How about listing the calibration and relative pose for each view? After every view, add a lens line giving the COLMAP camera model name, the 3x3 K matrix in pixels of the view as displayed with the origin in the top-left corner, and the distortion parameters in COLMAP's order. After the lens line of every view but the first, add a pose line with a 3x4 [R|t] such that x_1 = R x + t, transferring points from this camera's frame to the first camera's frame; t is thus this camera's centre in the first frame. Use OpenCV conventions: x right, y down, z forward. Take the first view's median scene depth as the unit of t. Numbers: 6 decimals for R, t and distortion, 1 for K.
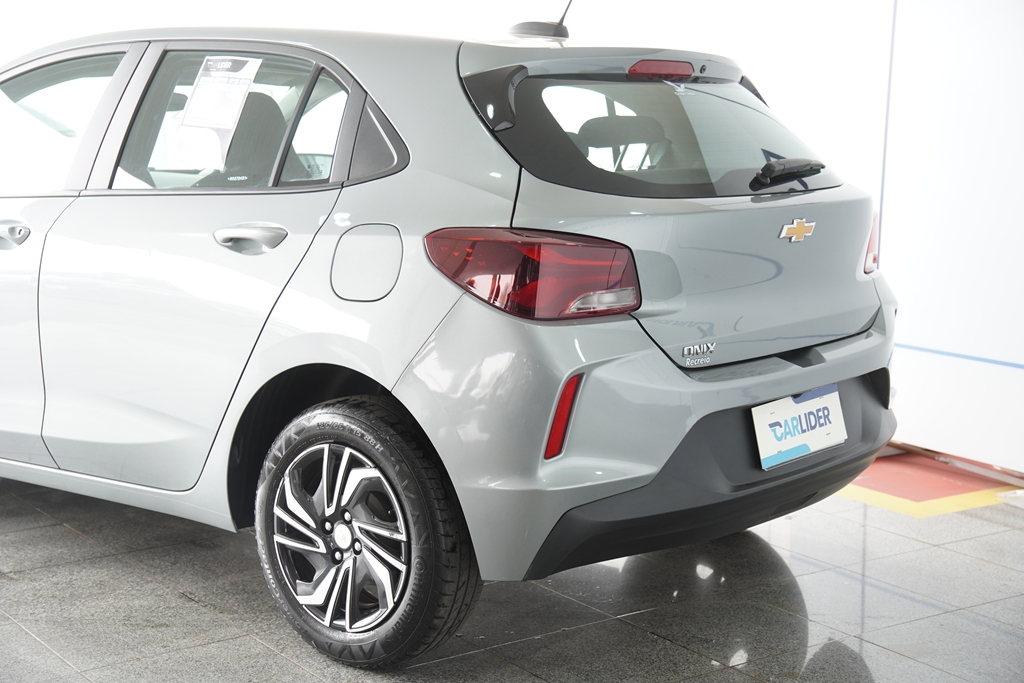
lens RADIAL K [[1537.7, 0, 512.0], [0, 1537.7, 341.5], [0, 0, 1]] dist [0.212199, 0.065777]
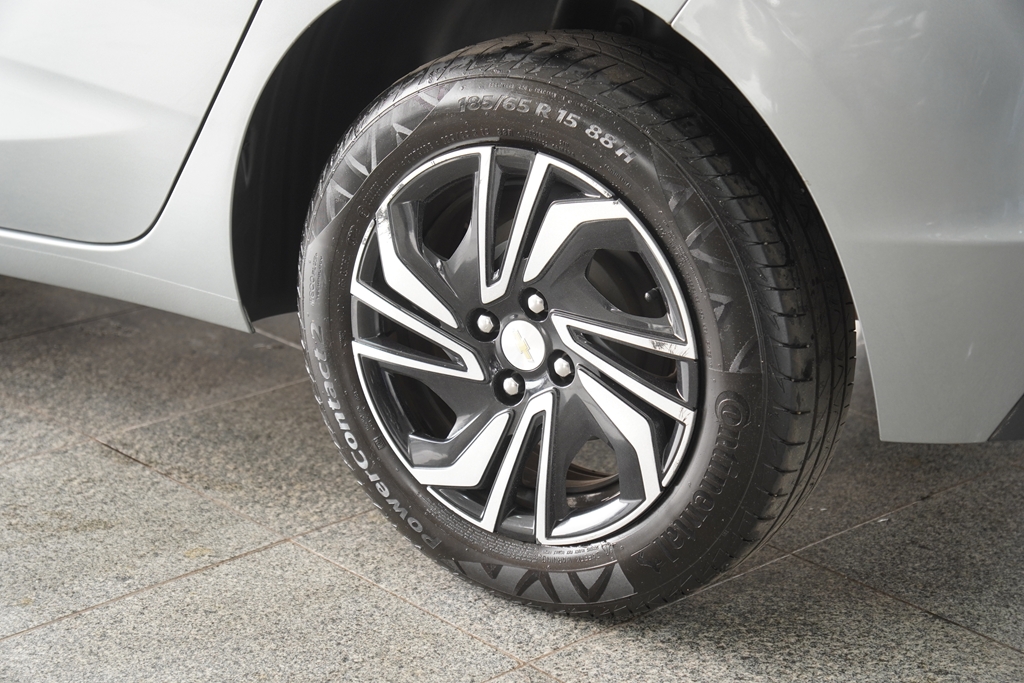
lens RADIAL K [[2223.0, 0, 512.0], [0, 2223.0, 341.5], [0, 0, 1]] dist [0.537792, -0.020385]
pose [[0.994506, -0.041414, 0.096136, -0.173674], [0.022783, 0.982026, 0.187364, 0.000883], [-0.102167, -0.184144, 0.977575, 0.349010]]
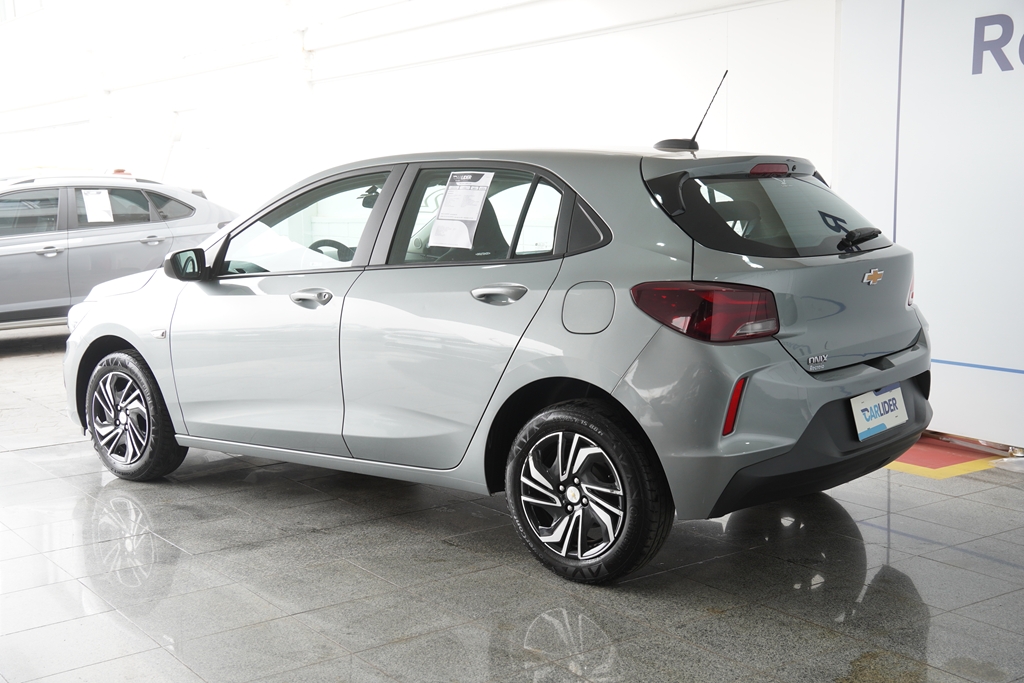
lens RADIAL K [[1235.4, 0, 512.0], [0, 1235.4, 341.5], [0, 0, 1]] dist [0.081808, 0.043808]
pose [[0.999473, -0.030933, -0.009876, -0.149212], [0.030668, 0.999192, -0.025982, 0.009389], [0.010672, 0.025666, 0.999614, -0.175999]]
